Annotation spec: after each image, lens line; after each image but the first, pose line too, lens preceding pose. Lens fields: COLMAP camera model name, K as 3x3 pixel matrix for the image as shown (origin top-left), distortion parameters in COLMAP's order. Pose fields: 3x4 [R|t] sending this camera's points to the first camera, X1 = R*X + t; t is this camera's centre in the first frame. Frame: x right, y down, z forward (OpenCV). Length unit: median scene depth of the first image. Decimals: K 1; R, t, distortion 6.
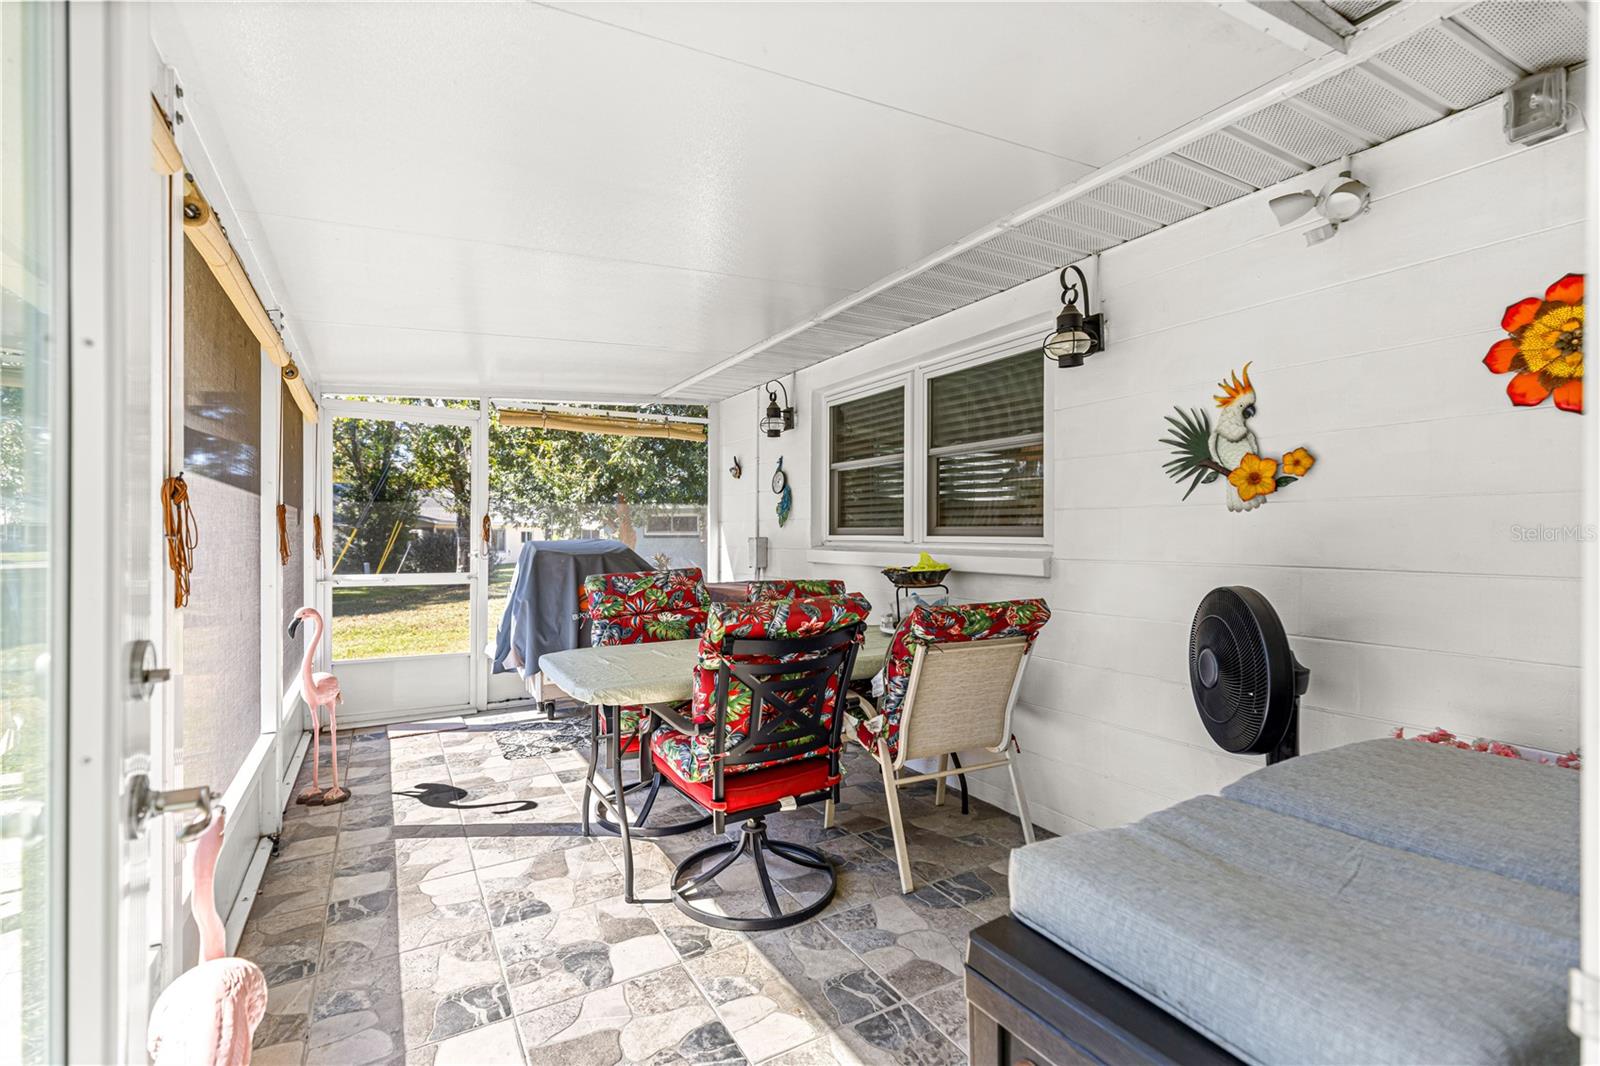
lens RADIAL K [[756.2, 0, 802.4], [0, 756.2, 533.3], [0, 0, 1]] dist [0.013100, -0.005283]
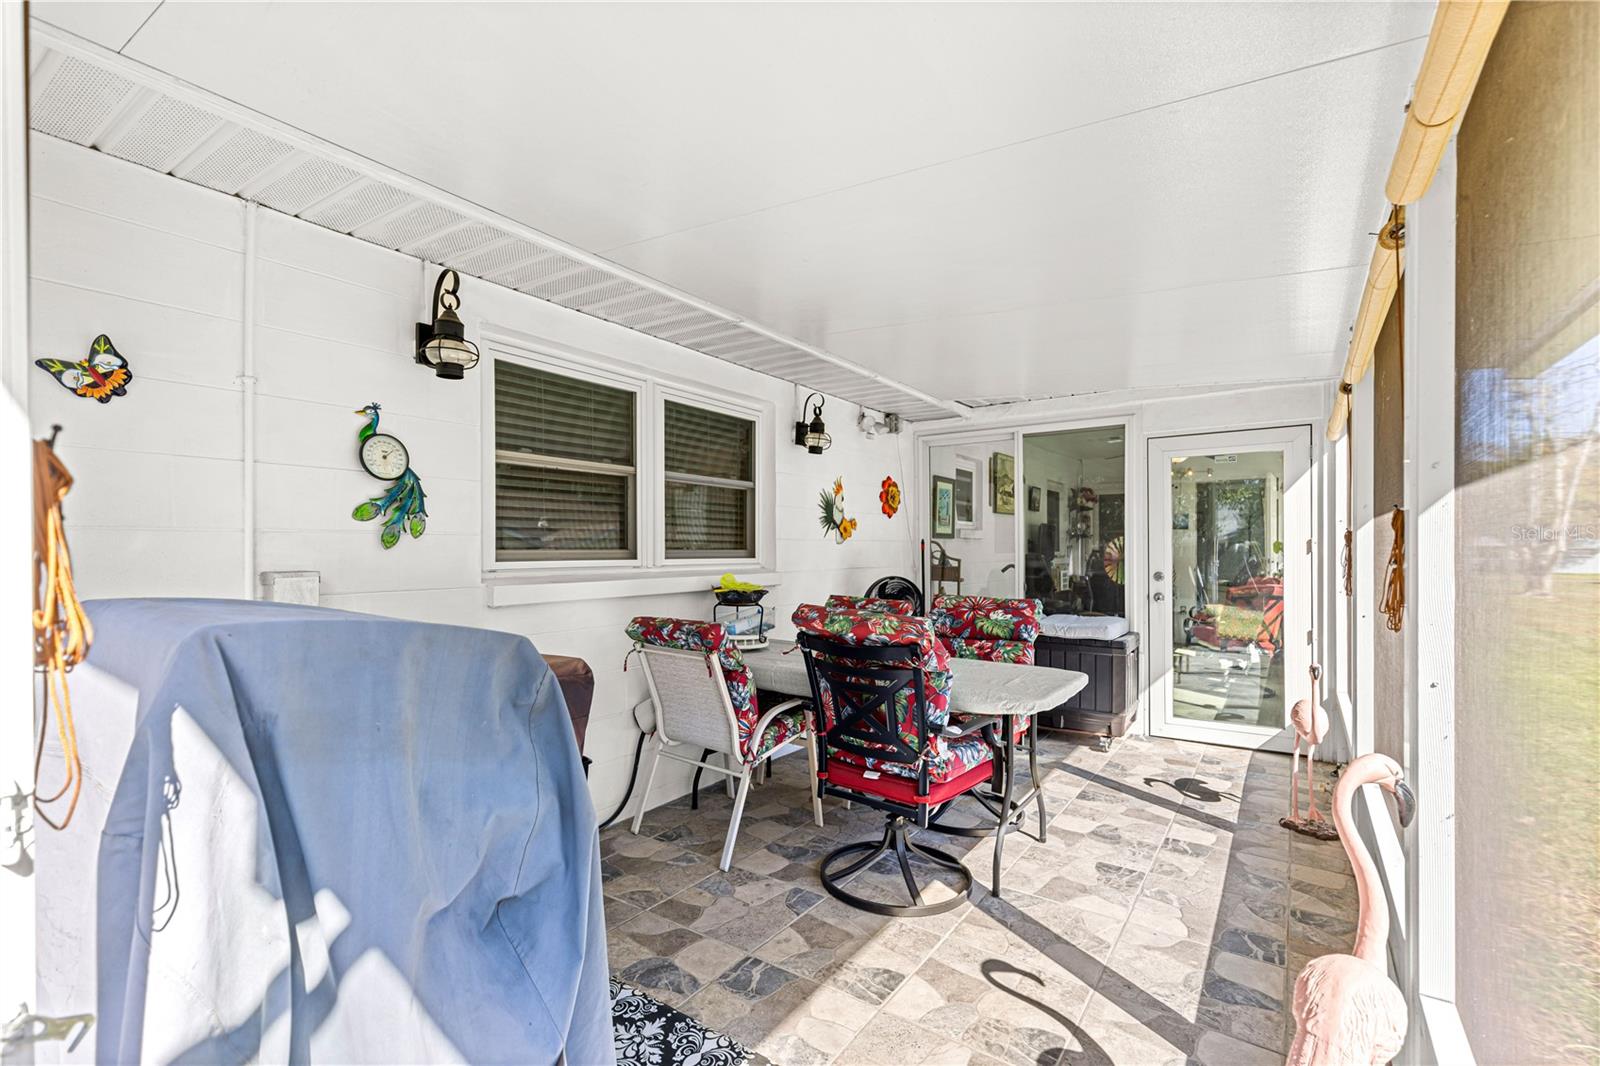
lens RADIAL K [[756.2, 0, 791.6], [0, 756.2, 544.4], [0, 0, 1]] dist [0.013100, -0.005283]
pose [[-0.461600, 0.005494, 0.887071, -1.042123], [0.000190, 0.999981, -0.006095, -0.012662], [-0.887088, -0.002645, -0.461592, 1.747523]]
